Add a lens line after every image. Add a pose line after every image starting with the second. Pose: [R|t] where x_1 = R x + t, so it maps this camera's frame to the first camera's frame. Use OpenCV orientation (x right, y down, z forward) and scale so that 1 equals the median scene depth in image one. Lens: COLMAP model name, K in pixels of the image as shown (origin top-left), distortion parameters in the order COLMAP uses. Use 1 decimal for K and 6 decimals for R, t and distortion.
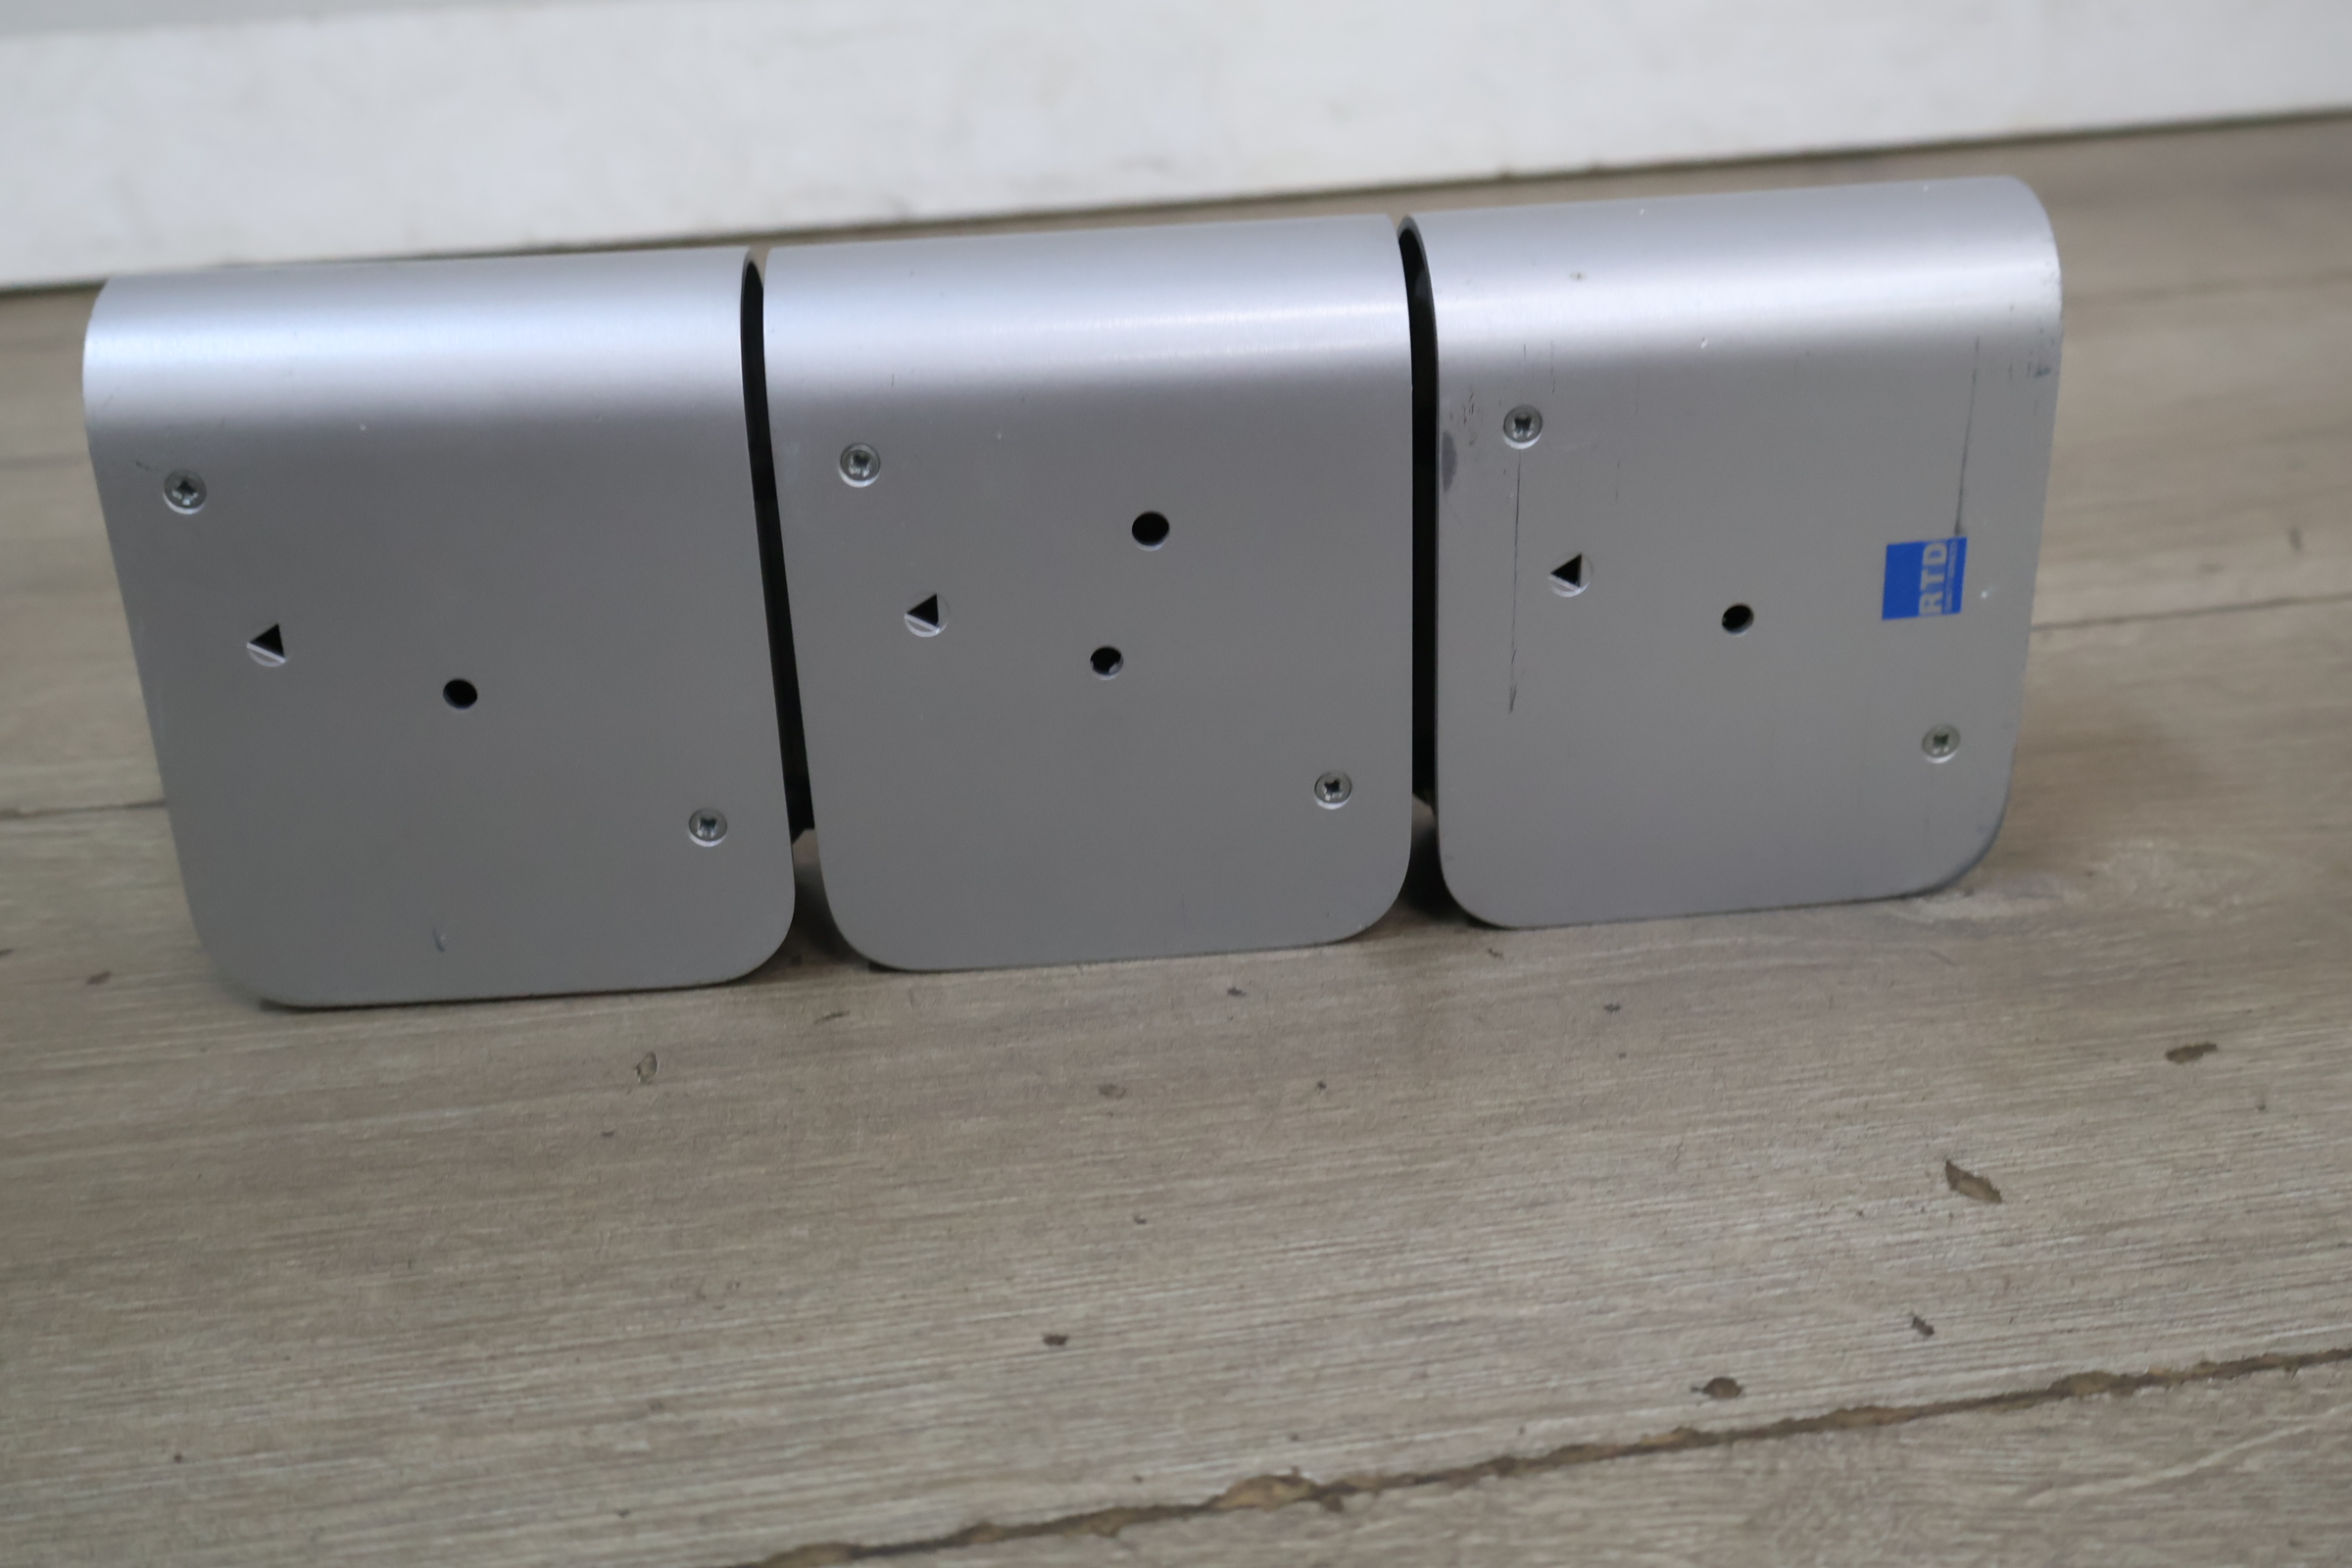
lens RADIAL K [[2554.0, 0, 1176.0], [0, 2554.0, 784.0], [0, 0, 1]] dist [0.009110, -0.002943]
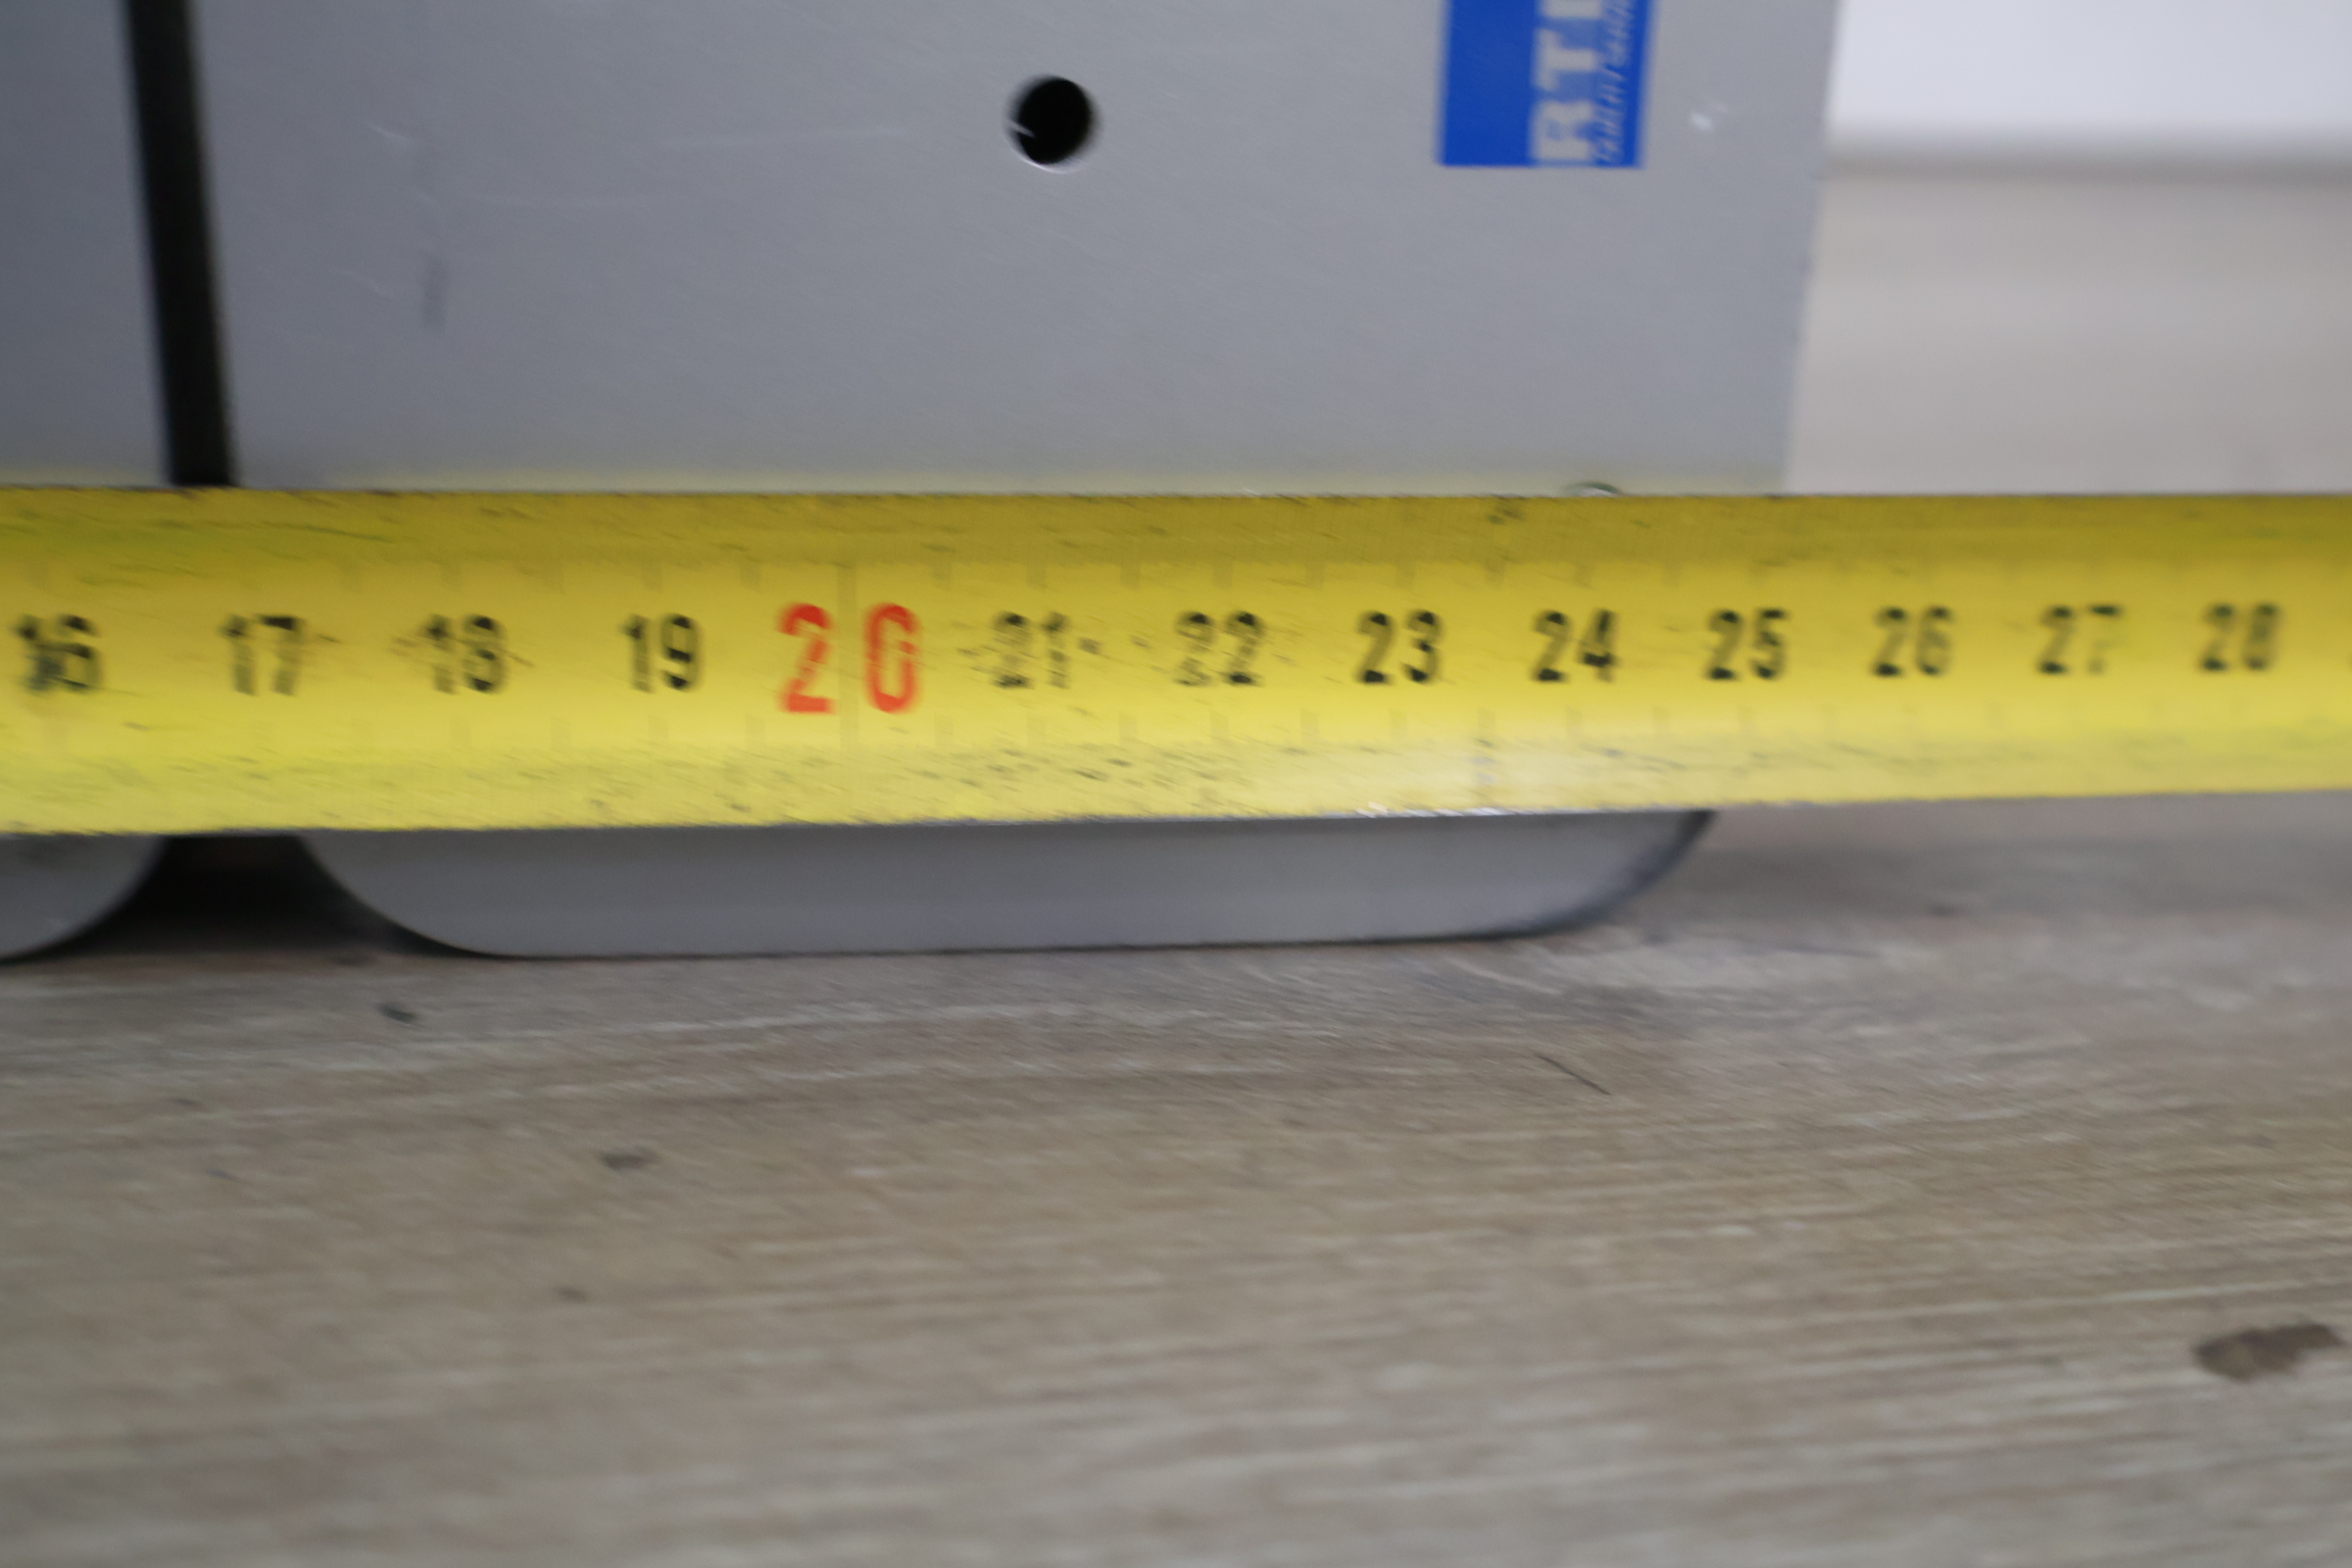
lens RADIAL K [[2554.0, 0, 1176.0], [0, 2554.0, 784.0], [0, 0, 1]] dist [0.009110, -0.002943]
pose [[0.995233, 0.054195, 0.081078, 0.224389], [-0.045178, 0.992993, -0.109194, 0.074729], [-0.086428, 0.105011, 0.990708, 0.674293]]
